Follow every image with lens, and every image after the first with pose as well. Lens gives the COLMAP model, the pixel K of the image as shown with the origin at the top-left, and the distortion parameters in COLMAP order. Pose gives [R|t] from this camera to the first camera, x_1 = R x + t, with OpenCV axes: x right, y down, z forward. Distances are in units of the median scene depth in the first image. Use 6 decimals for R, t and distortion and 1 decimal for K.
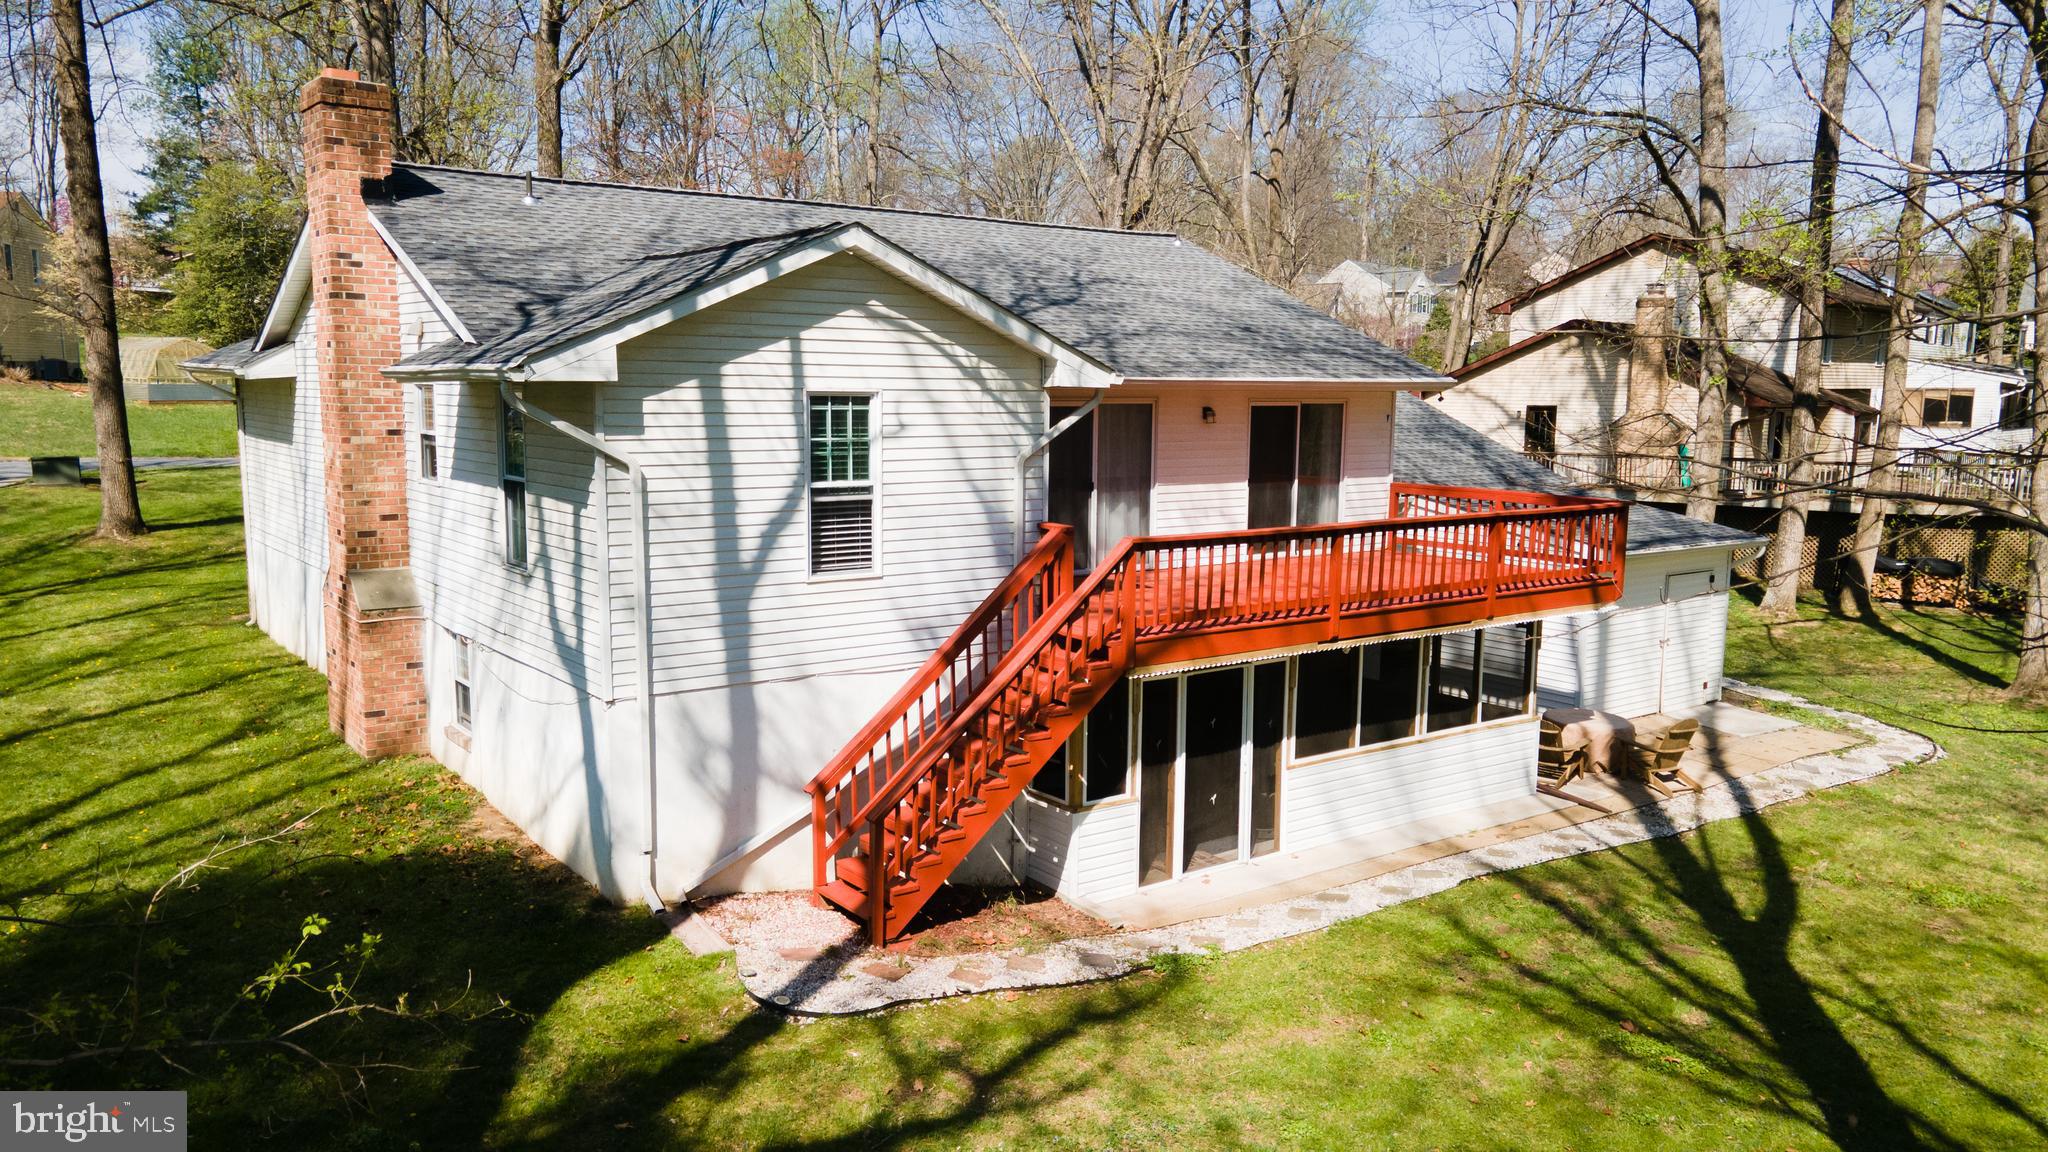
lens RADIAL K [[1404.3, 0, 1020.4], [0, 1404.3, 586.3], [0, 0, 1]] dist [0.023861, 0.000021]
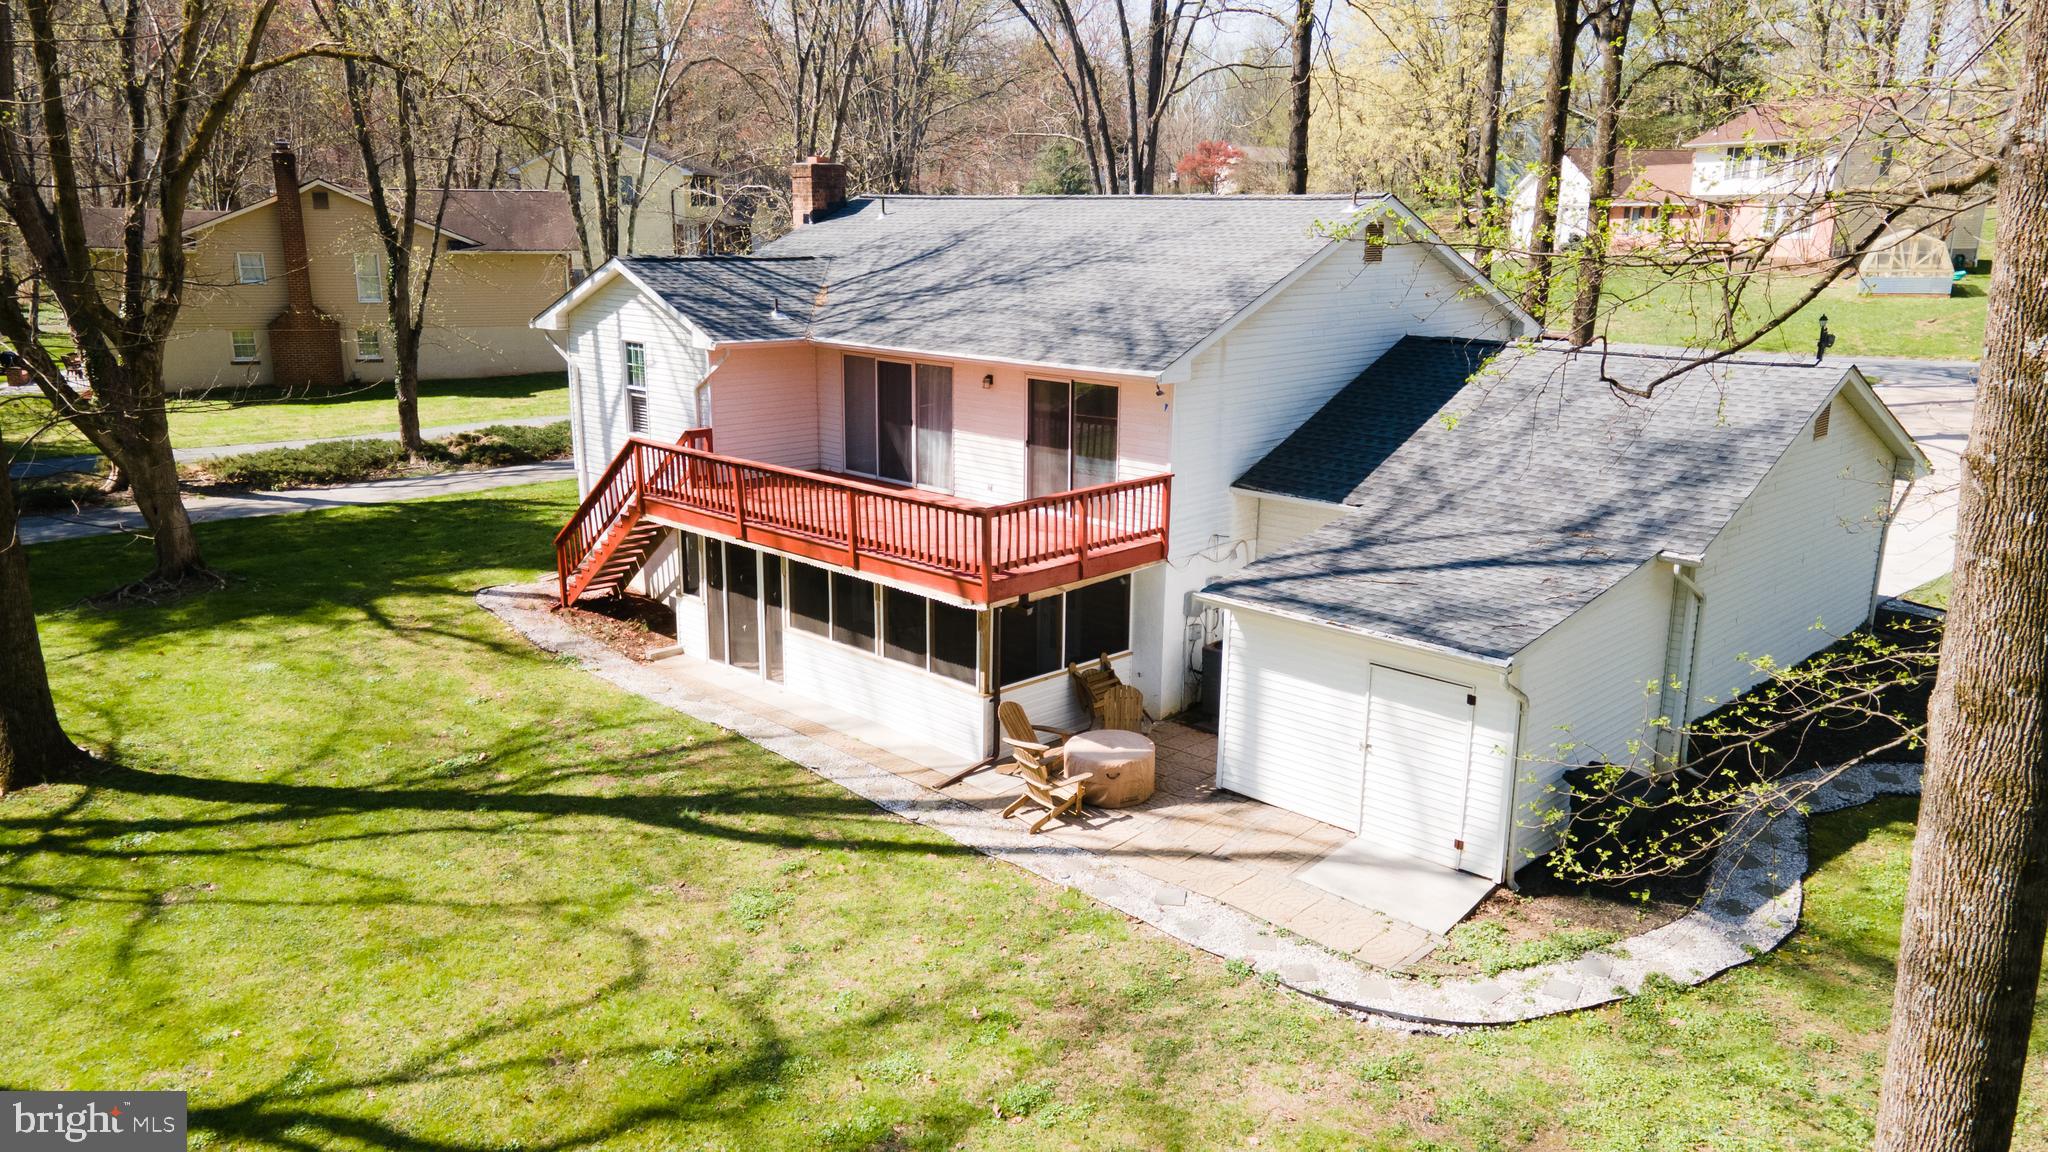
lens RADIAL K [[1404.3, 0, 1019.5], [0, 1404.3, 567.7], [0, 0, 1]] dist [0.023861, 0.000021]
pose [[0.217198, 0.230493, -0.948524, 1.842933], [-0.154531, 0.967587, 0.199740, -0.293958], [0.963818, 0.103194, 0.245776, 1.025269]]
